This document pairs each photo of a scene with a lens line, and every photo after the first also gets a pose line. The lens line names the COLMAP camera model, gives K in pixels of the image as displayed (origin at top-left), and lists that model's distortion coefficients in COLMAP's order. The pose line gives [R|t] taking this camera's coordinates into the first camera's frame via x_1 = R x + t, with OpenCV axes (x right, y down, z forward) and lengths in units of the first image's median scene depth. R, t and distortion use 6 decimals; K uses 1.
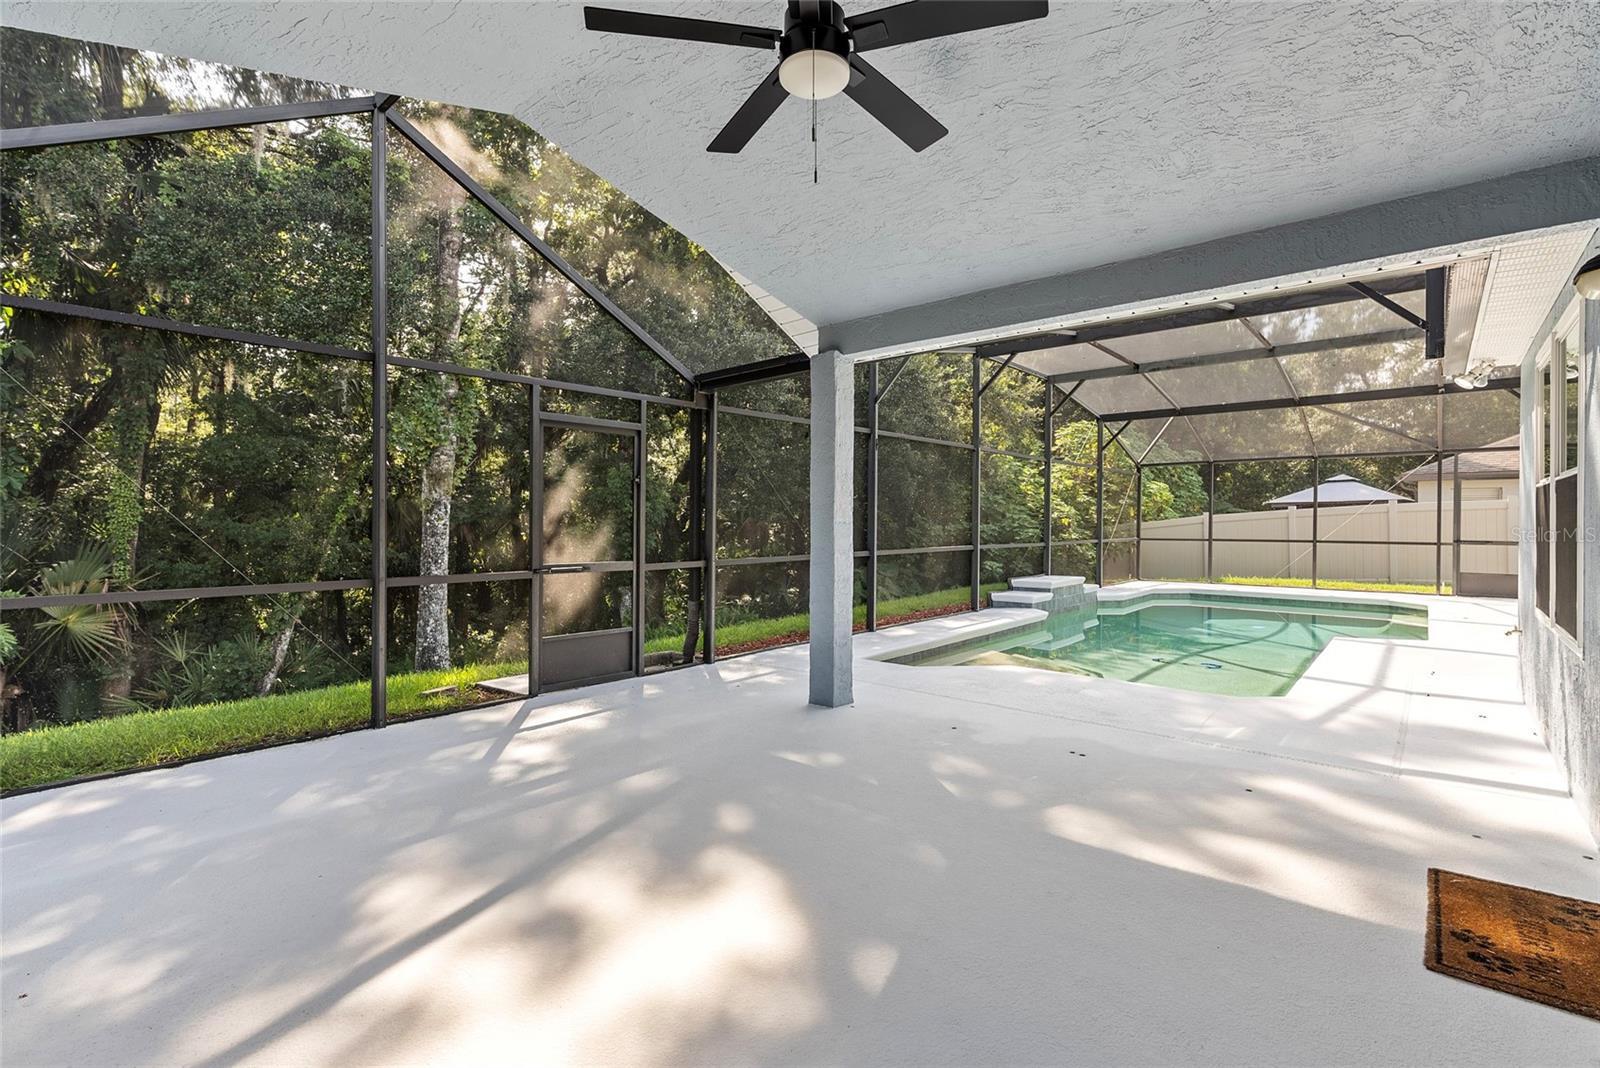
lens RADIAL K [[729.1, 0, 799.1], [0, 729.1, 528.4], [0, 0, 1]] dist [-0.010288, 0.004334]
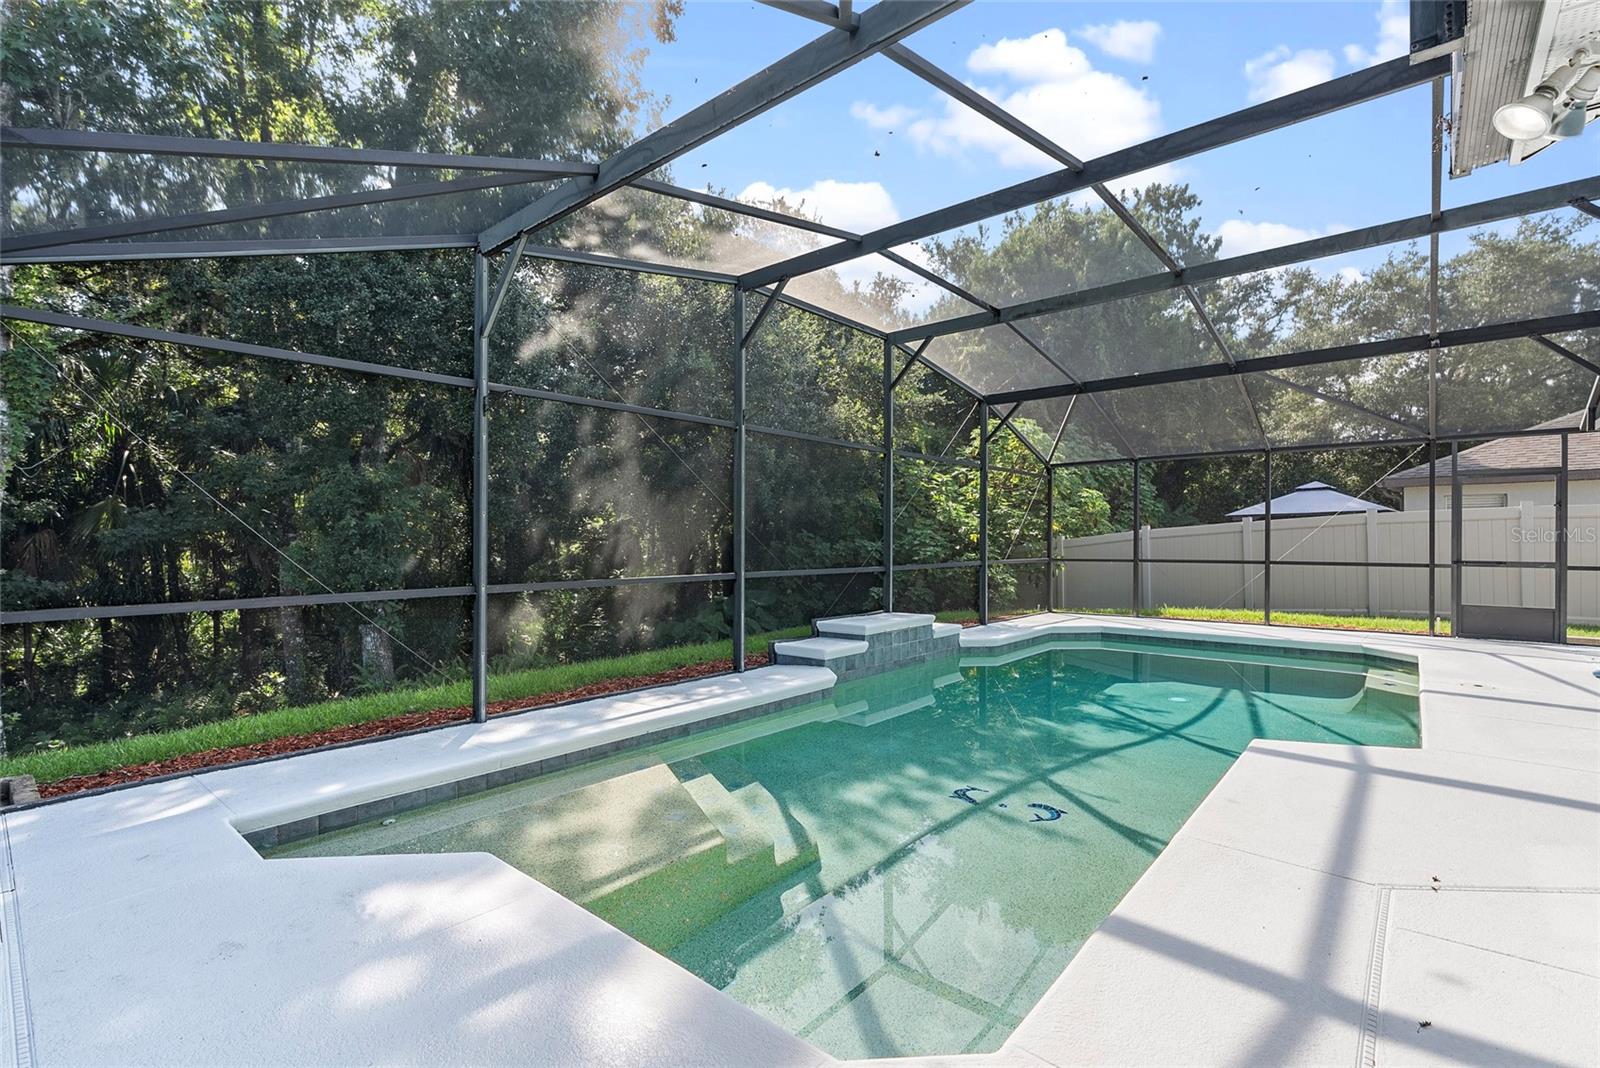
lens RADIAL K [[729.1, 0, 794.7], [0, 729.1, 542.5], [0, 0, 1]] dist [-0.010288, 0.004334]
pose [[0.999969, -0.003817, 0.006816, 0.232126], [0.003855, 0.999977, -0.005610, -0.000447], [-0.006795, 0.005637, 0.999961, 0.269940]]
